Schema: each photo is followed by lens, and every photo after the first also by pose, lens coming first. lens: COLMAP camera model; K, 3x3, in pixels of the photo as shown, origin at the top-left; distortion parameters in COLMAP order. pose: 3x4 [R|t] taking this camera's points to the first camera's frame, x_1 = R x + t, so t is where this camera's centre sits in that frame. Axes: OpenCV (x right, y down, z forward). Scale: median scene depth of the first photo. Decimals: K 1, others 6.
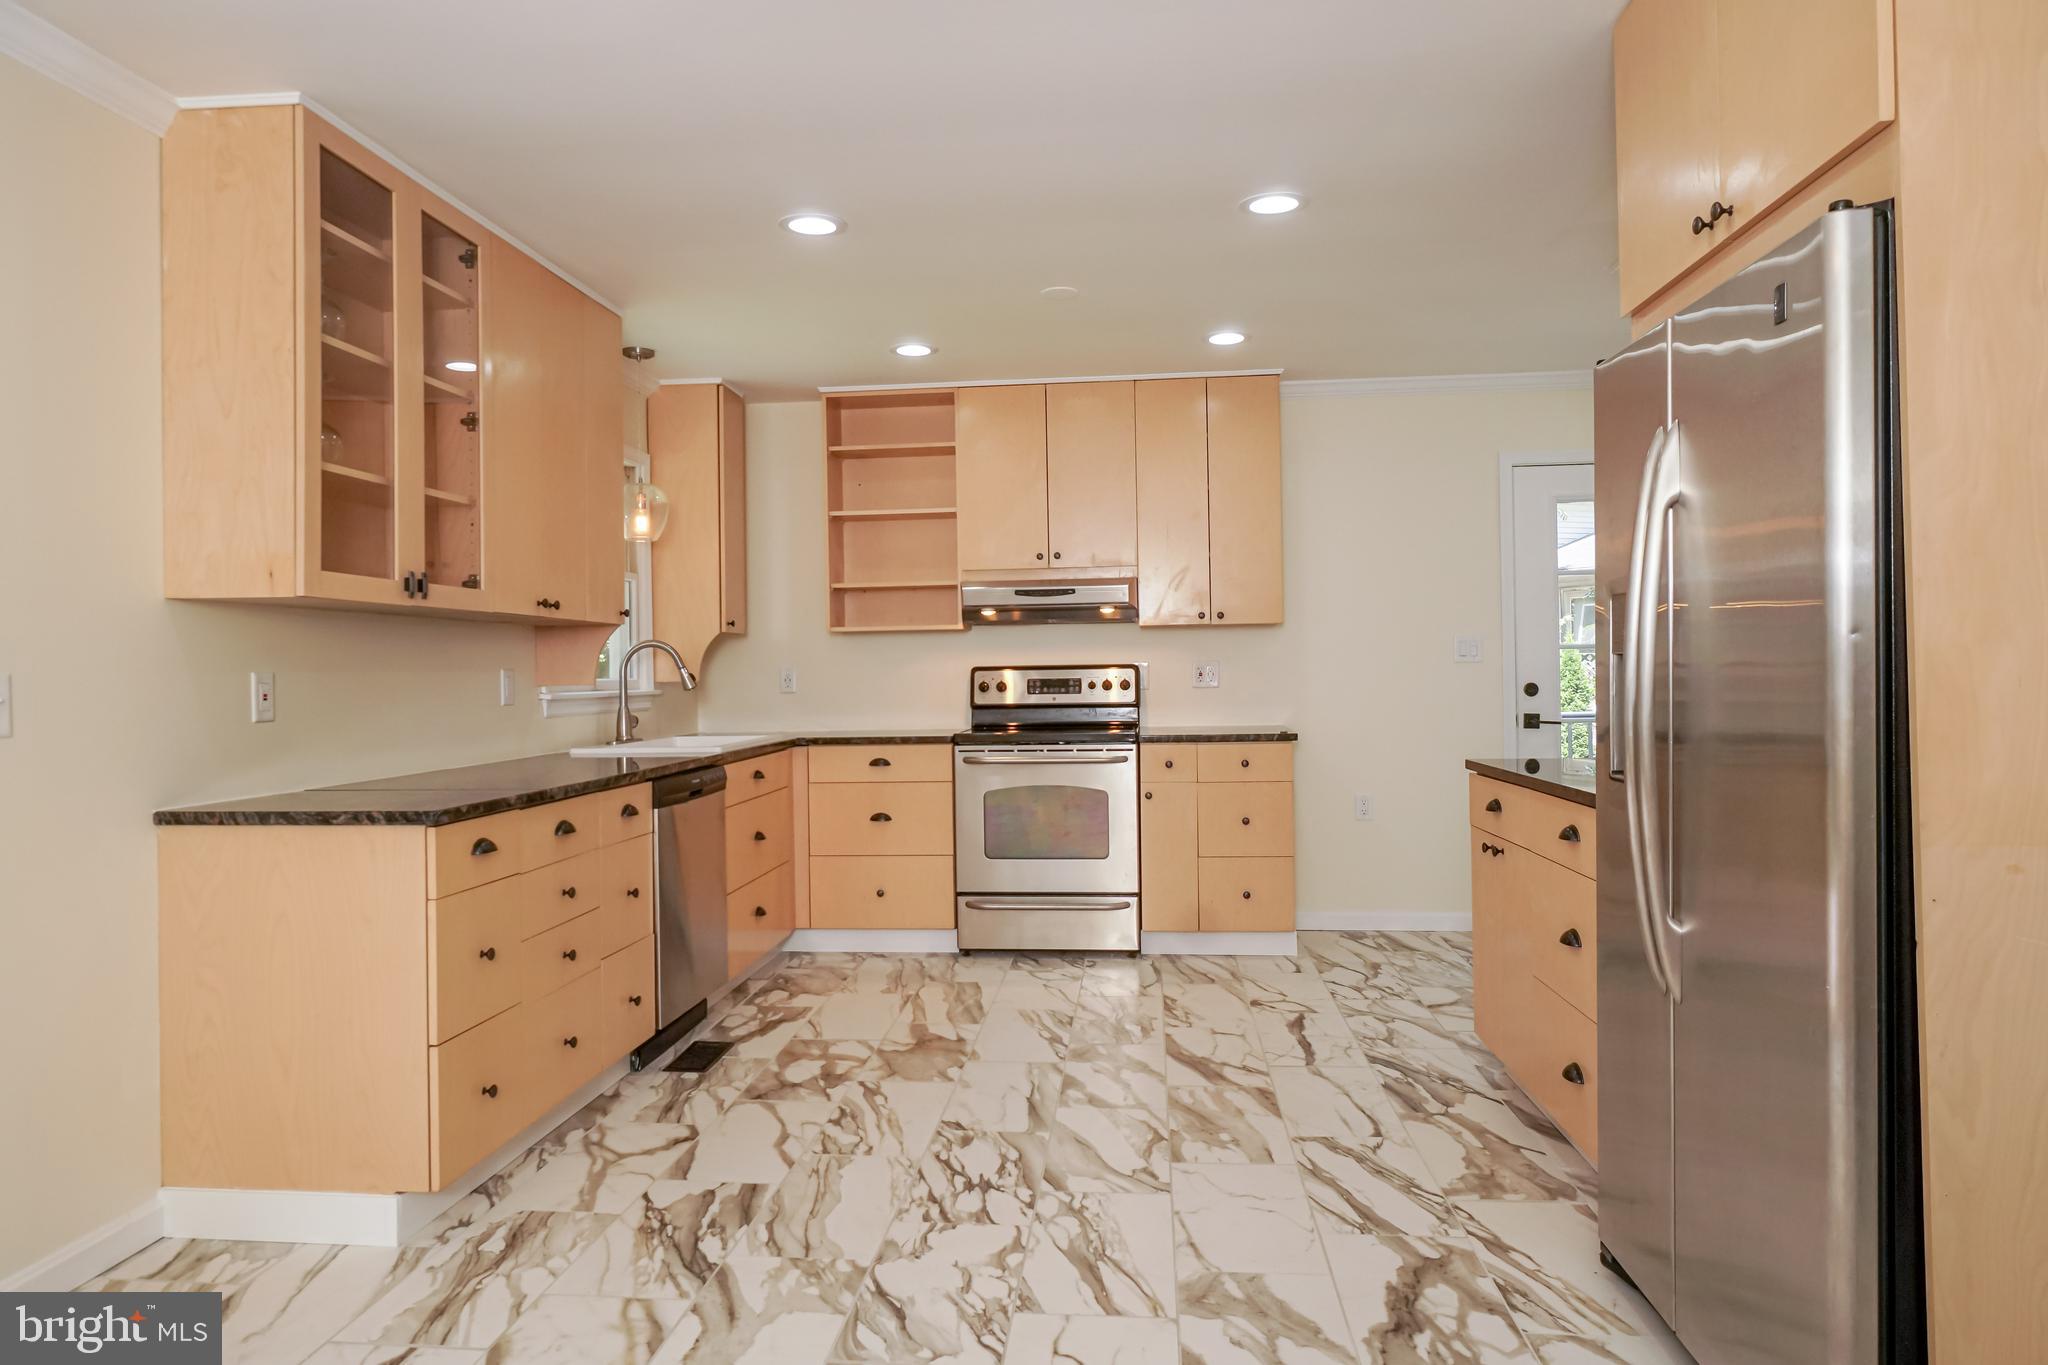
lens RADIAL K [[1347.6, 0, 1024.1], [0, 1347.6, 681.4], [0, 0, 1]] dist [-0.003379, -0.000849]
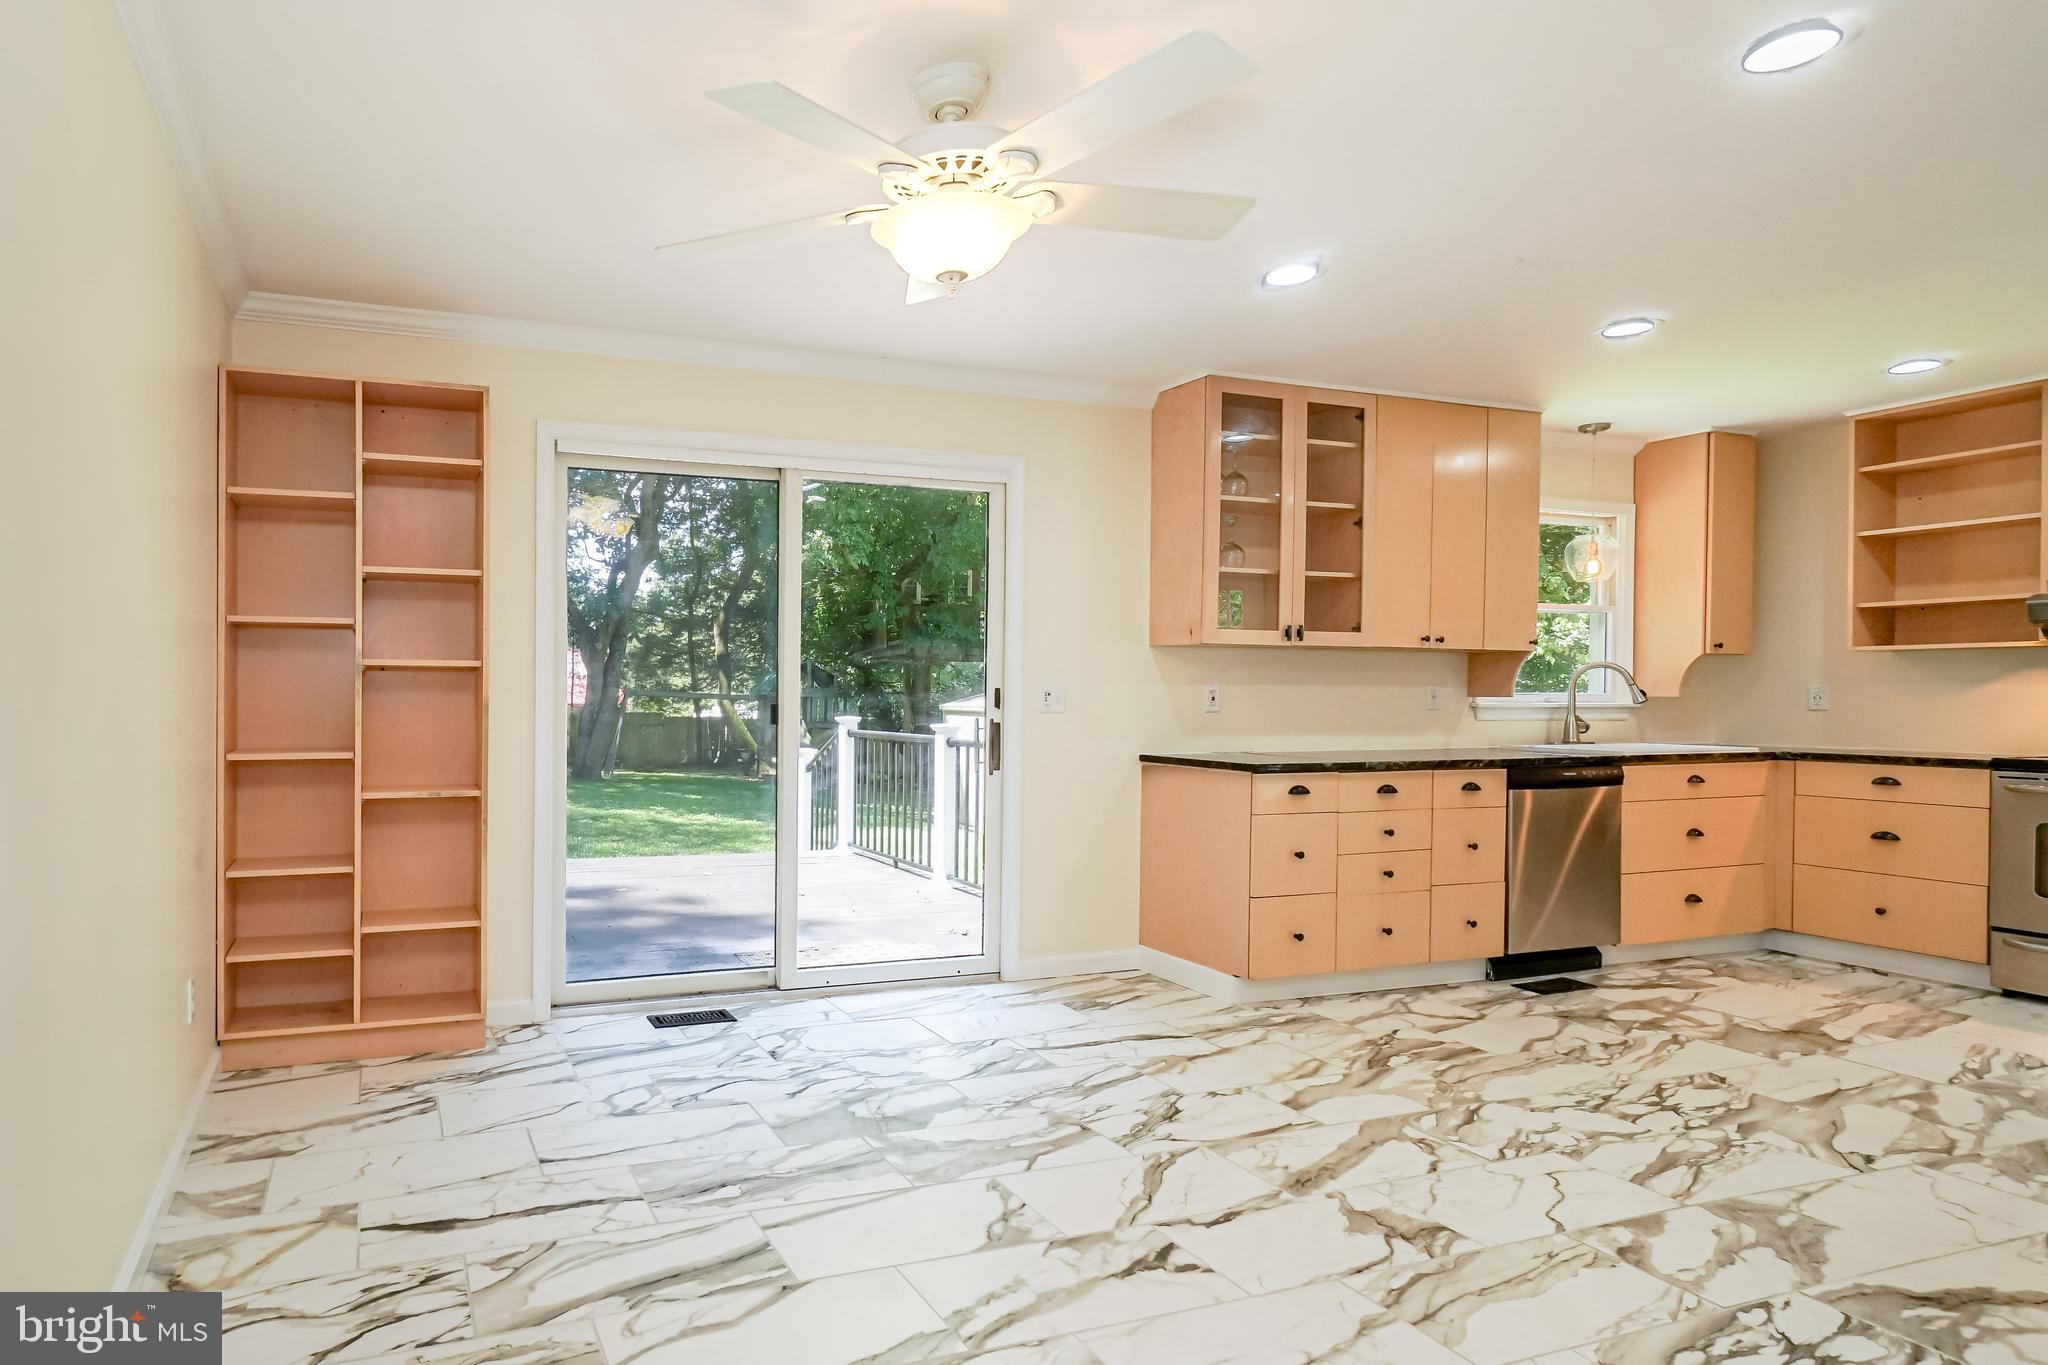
lens RADIAL K [[1396.0, 0, 965.1], [0, 1396.0, 694.6], [0, 0, 1]] dist [-0.006141, -0.004298]
pose [[0.524427, 0.017281, -0.851280, 0.643912], [-0.017001, 0.999807, 0.009822, -0.004584], [0.851286, 0.009322, 0.524620, -0.198776]]
